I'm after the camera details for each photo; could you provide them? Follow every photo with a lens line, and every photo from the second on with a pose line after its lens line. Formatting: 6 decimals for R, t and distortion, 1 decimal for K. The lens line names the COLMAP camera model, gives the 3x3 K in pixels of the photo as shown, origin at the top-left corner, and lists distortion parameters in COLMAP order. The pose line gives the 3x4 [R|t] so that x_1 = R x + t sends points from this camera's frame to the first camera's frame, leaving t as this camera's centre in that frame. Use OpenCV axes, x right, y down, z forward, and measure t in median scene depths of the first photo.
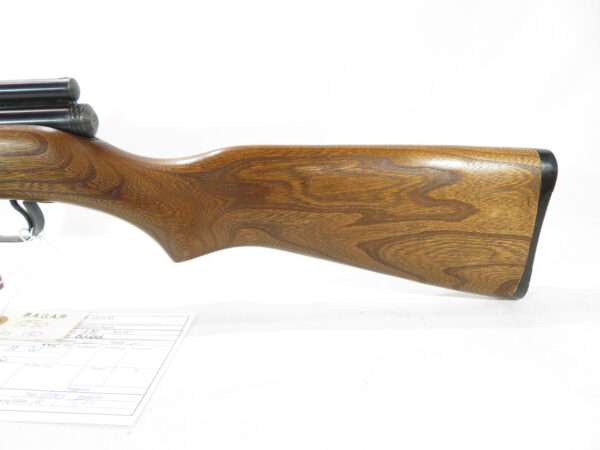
lens RADIAL K [[429.2, 0, 300.0], [0, 429.2, 225.0], [0, 0, 1]] dist [0.003177, 0.000219]
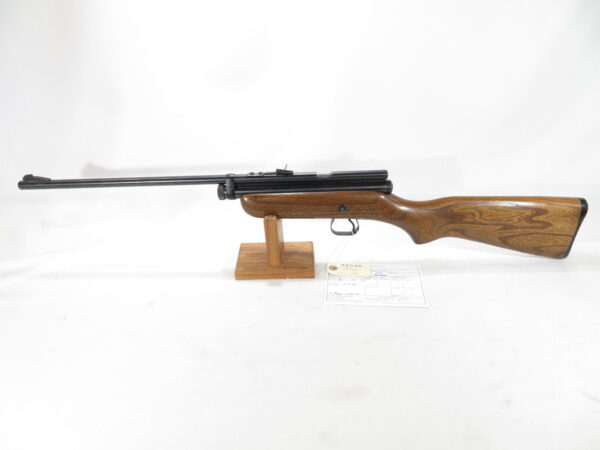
lens RADIAL K [[429.2, 0, 300.0], [0, 429.2, 225.0], [0, 0, 1]] dist [0.003177, 0.000219]
pose [[0.999936, 0.003659, -0.010707, -0.958677], [-0.001863, 0.986608, 0.163098, -0.419117], [0.011160, -0.163068, 0.986552, -1.366519]]
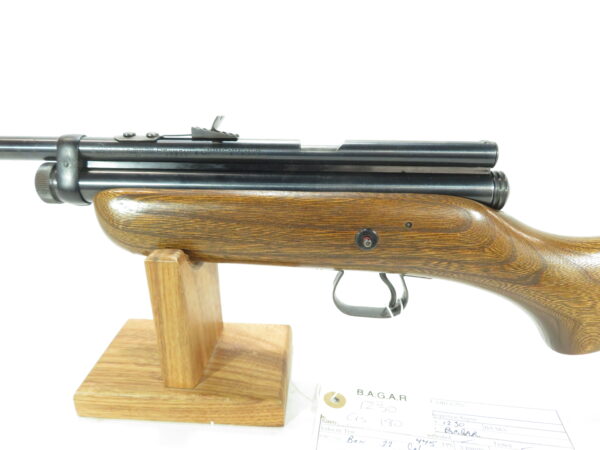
lens RADIAL K [[429.2, 0, 300.0], [0, 429.2, 225.0], [0, 0, 1]] dist [0.003177, 0.000219]
pose [[0.997680, 0.058943, -0.034079, -0.857124], [-0.058640, 0.998231, 0.009809, -0.159383], [0.034597, -0.007788, 0.999371, 0.119859]]
